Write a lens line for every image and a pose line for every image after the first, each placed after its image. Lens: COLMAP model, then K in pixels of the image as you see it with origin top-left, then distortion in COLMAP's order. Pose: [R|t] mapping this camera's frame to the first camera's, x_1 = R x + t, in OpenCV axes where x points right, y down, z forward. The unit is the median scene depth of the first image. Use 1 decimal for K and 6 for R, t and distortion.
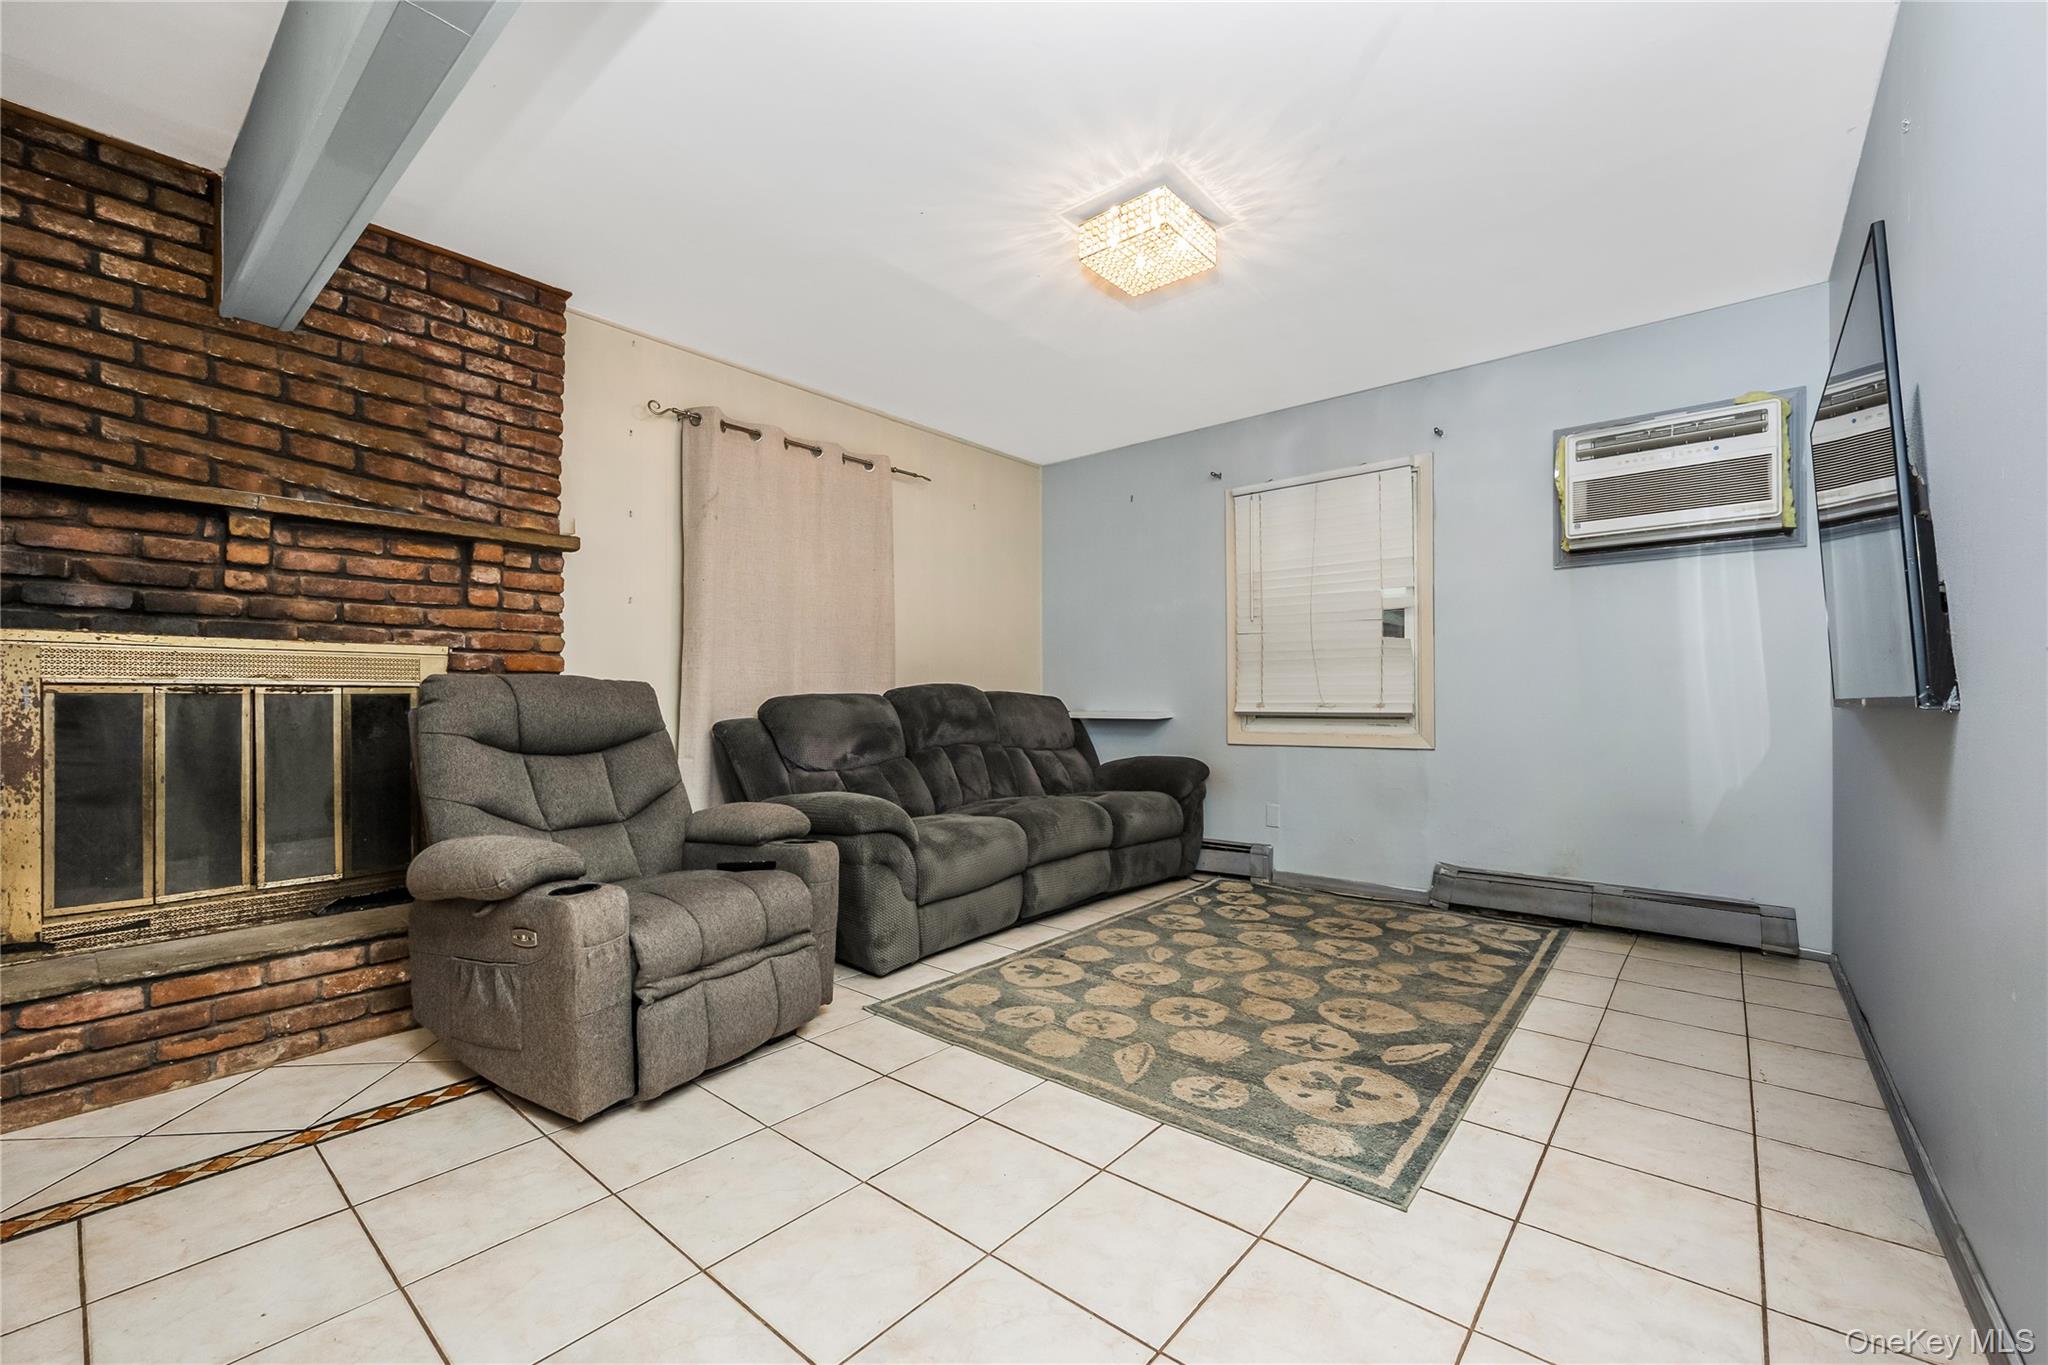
lens RADIAL K [[836.1, 0, 1034.7], [0, 836.1, 698.4], [0, 0, 1]] dist [-0.002949, -0.000831]
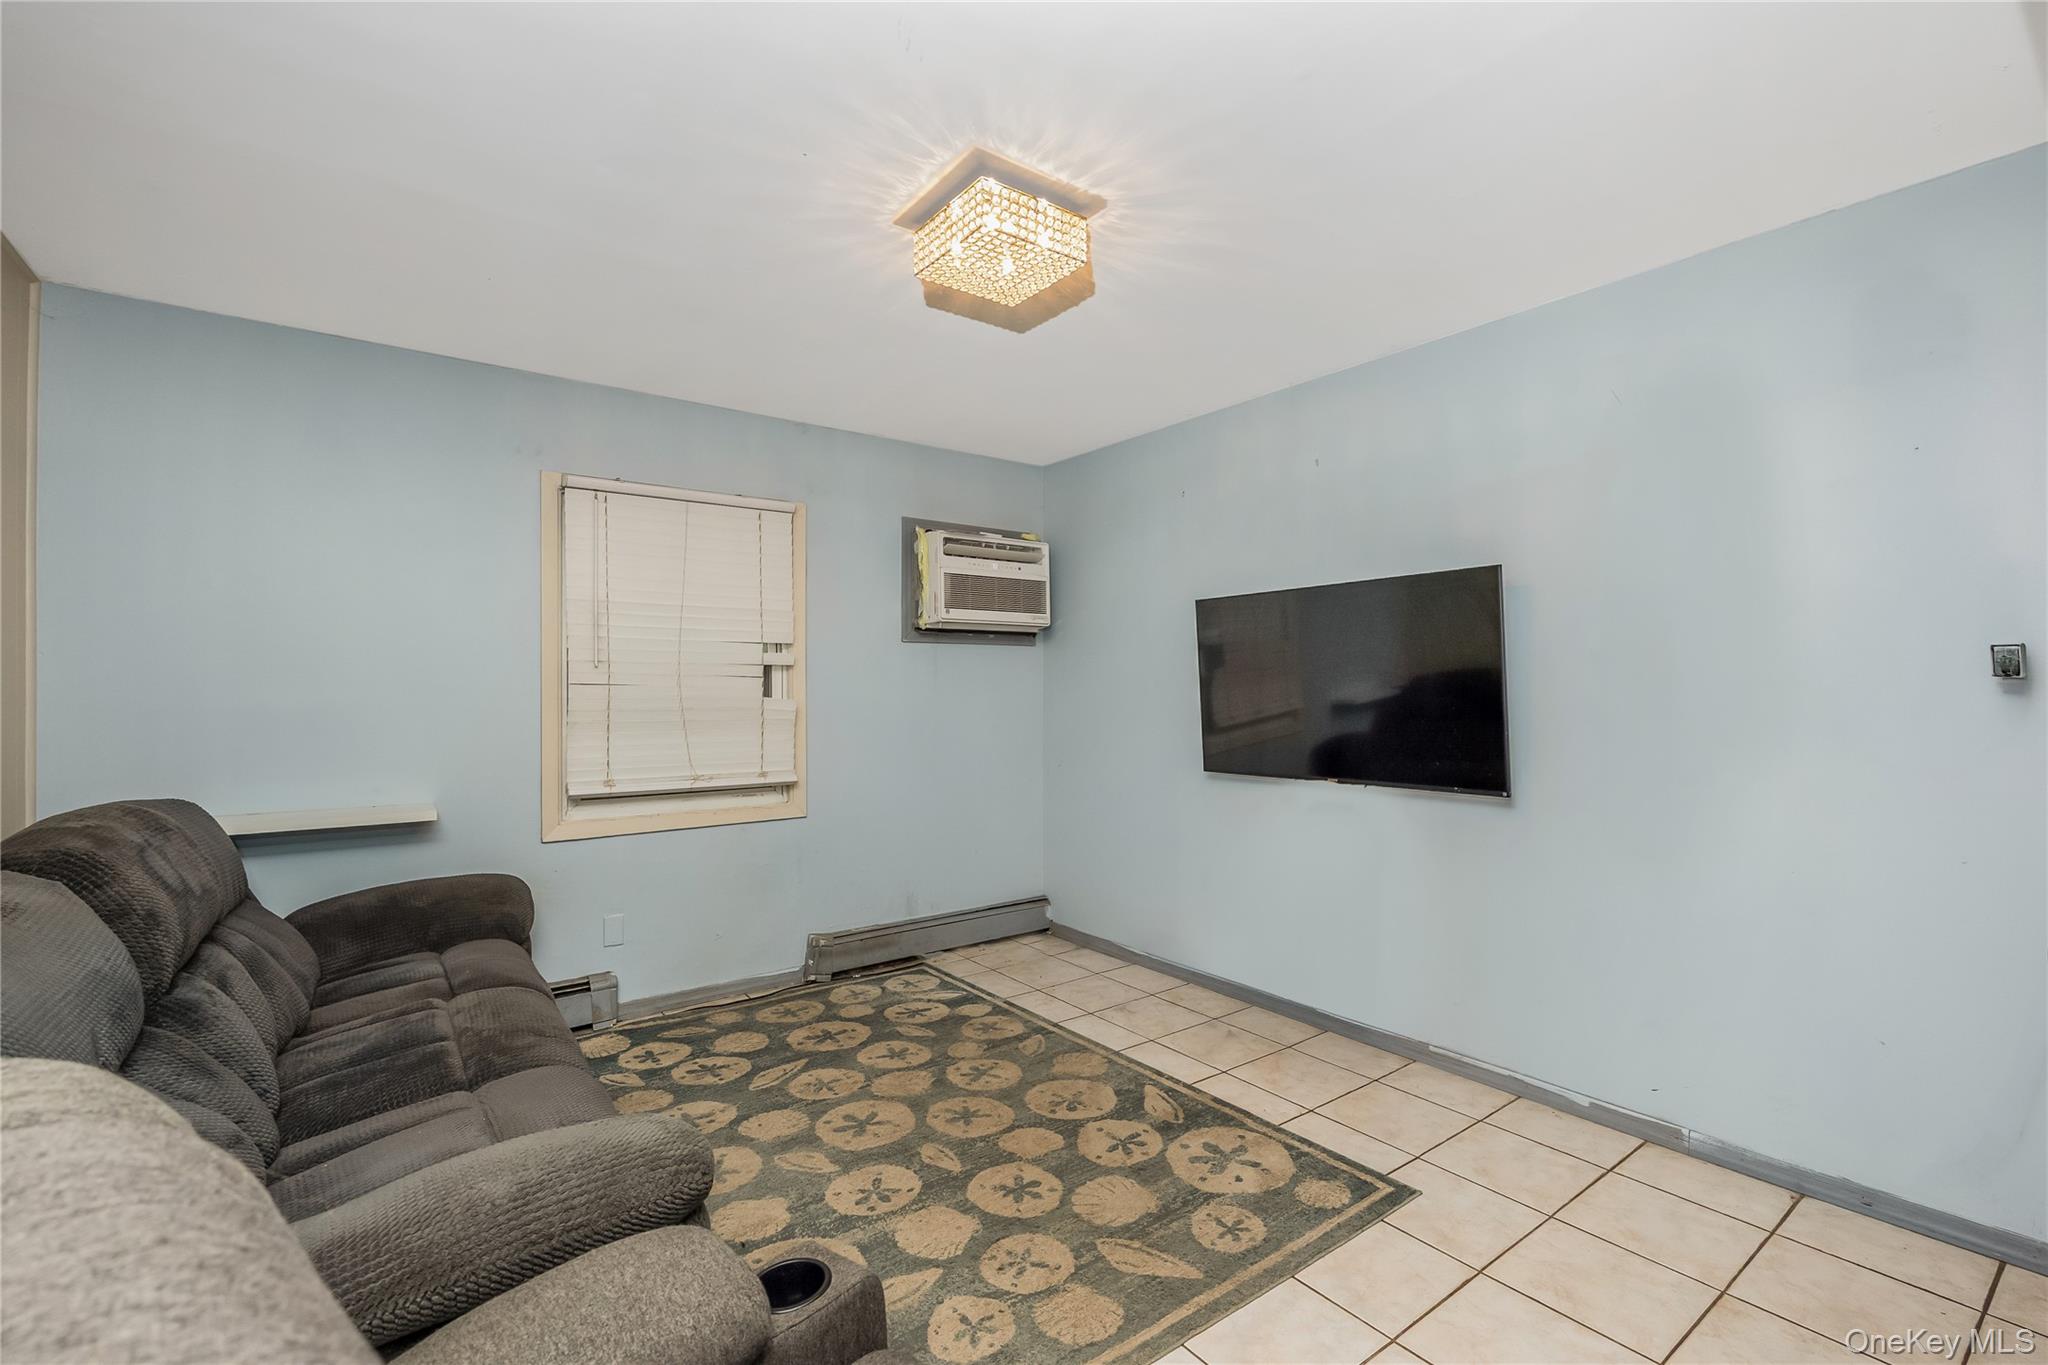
lens RADIAL K [[891.1, 0, 1033.5], [0, 891.1, 689.8], [0, 0, 1]] dist [-0.001530, 0.000218]
pose [[0.231127, 0.005417, 0.972909, -0.671413], [-0.002362, 0.999985, -0.005006, -0.118134], [-0.972921, -0.001141, 0.231136, 0.769570]]
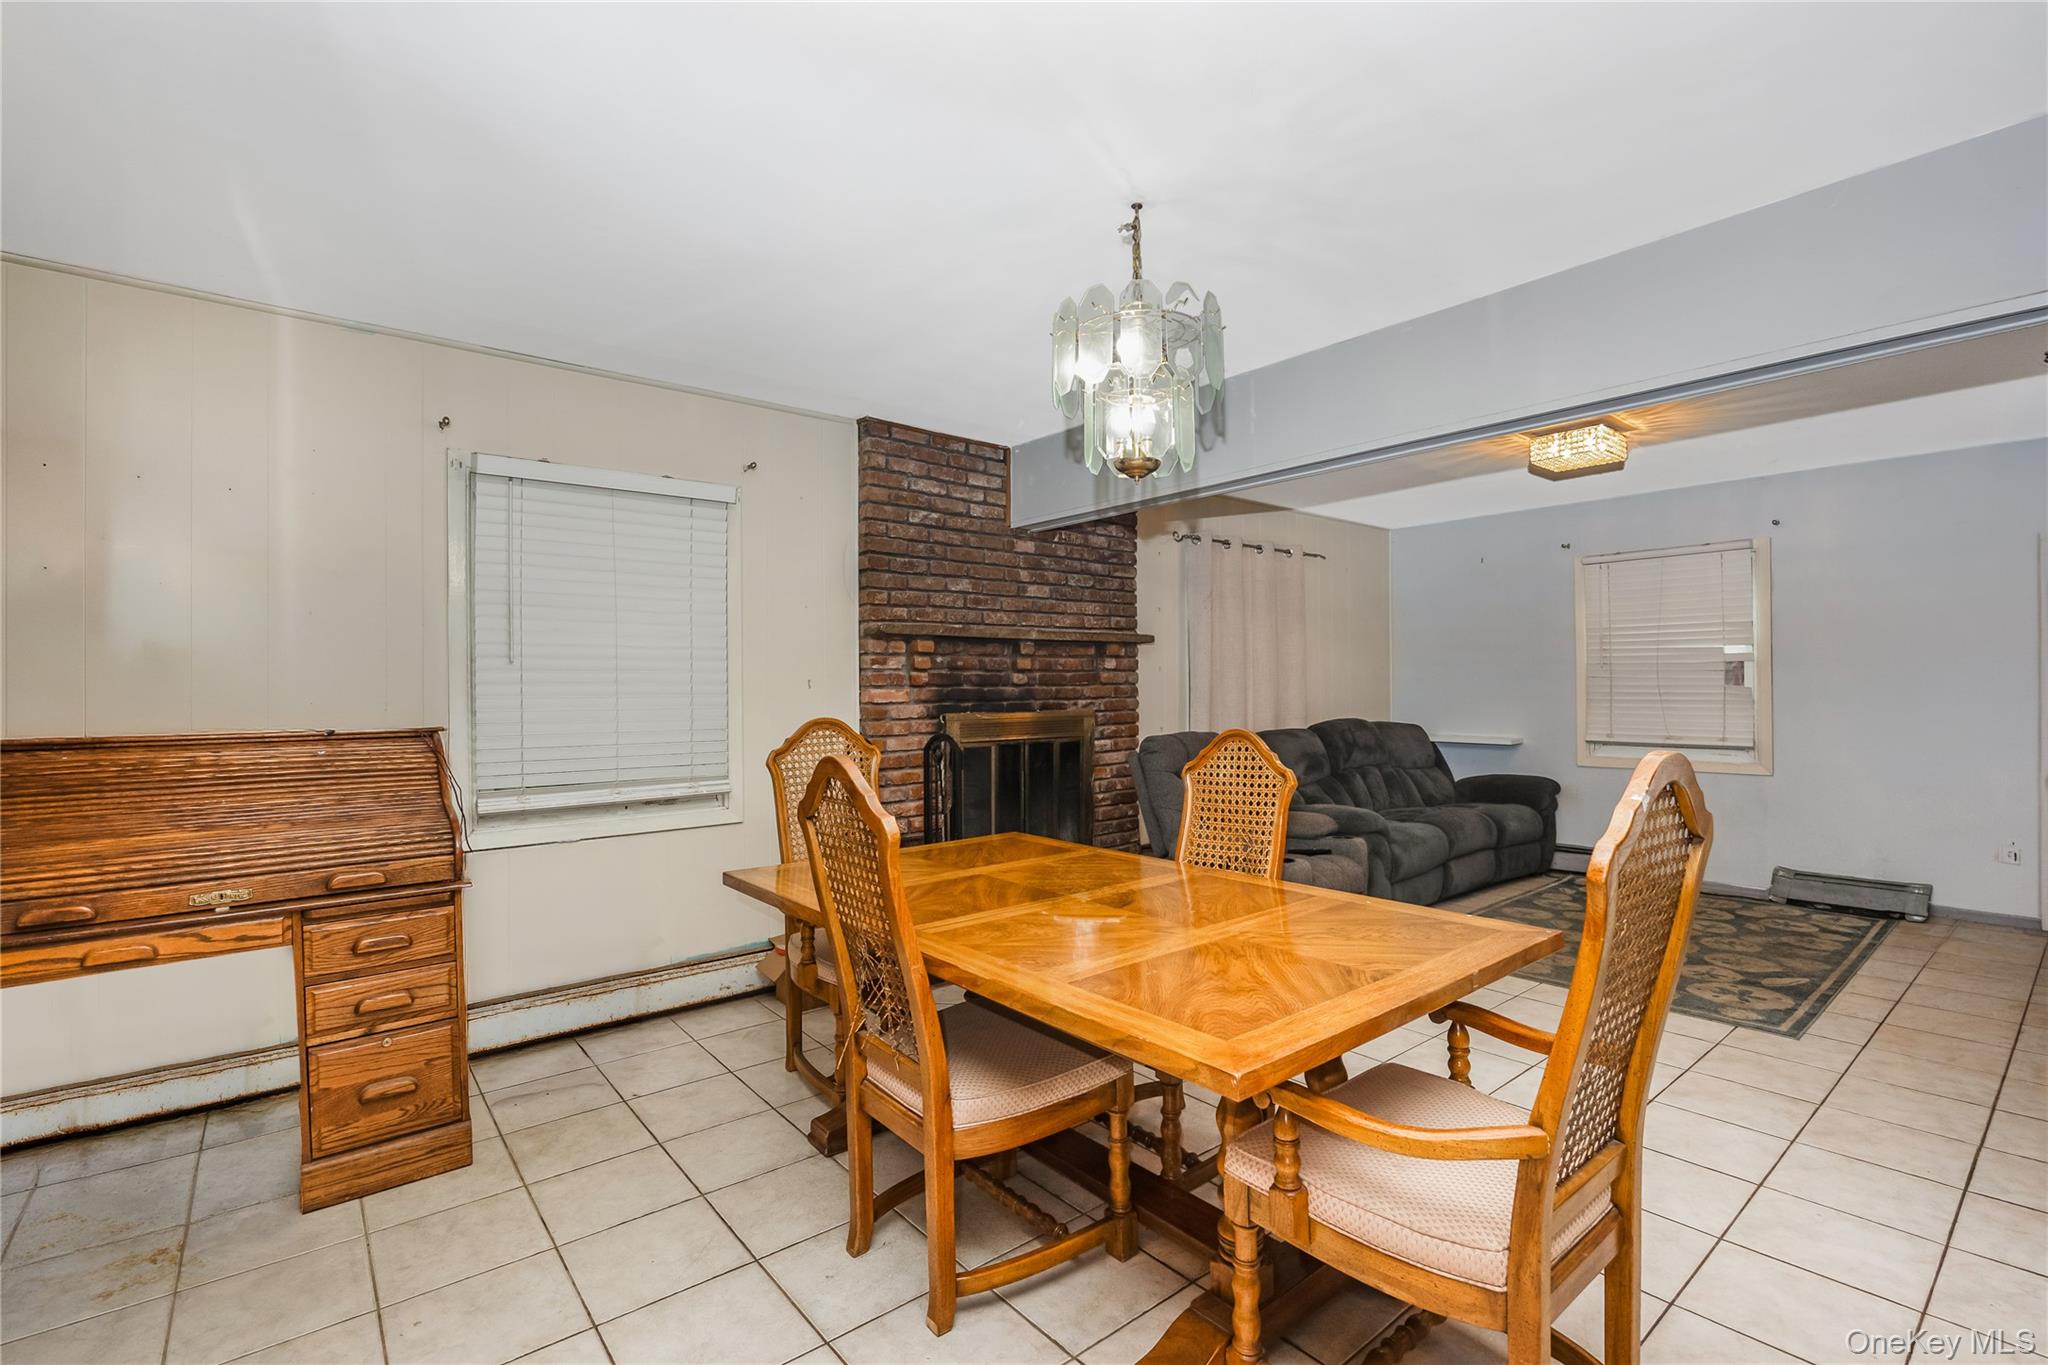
lens RADIAL K [[928.3, 0, 1024.8], [0, 928.3, 685.3], [0, 0, 1]] dist [-0.014353, -0.000164]
pose [[0.982190, -0.004872, -0.187830, -0.530772], [0.005226, 0.999985, 0.001389, -0.119977], [0.187820, -0.002346, 0.982201, -0.820992]]
